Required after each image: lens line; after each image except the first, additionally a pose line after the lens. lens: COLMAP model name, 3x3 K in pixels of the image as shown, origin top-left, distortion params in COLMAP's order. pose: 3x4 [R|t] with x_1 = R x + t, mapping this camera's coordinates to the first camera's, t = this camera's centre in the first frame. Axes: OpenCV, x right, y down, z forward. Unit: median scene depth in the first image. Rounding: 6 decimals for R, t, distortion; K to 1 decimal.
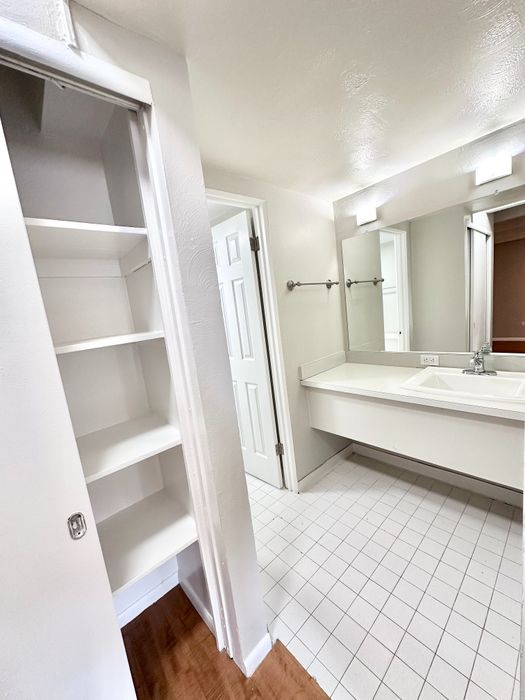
lens RADIAL K [[278.2, 0, 262.5], [0, 278.2, 350.0], [0, 0, 1]] dist [-0.002163, -0.000109]
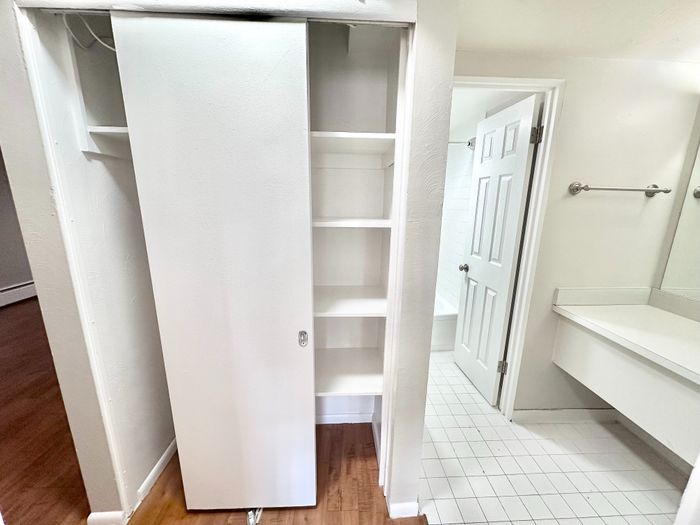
lens RADIAL K [[278.2, 0, 350.0], [0, 278.2, 262.5], [0, 0, 1]] dist [-0.002163, -0.000109]
pose [[0.770315, 0.265244, -0.579879, 0.127543], [-0.199876, 0.963990, 0.175424, -0.040430], [0.605528, -0.019228, 0.795592, -0.028969]]
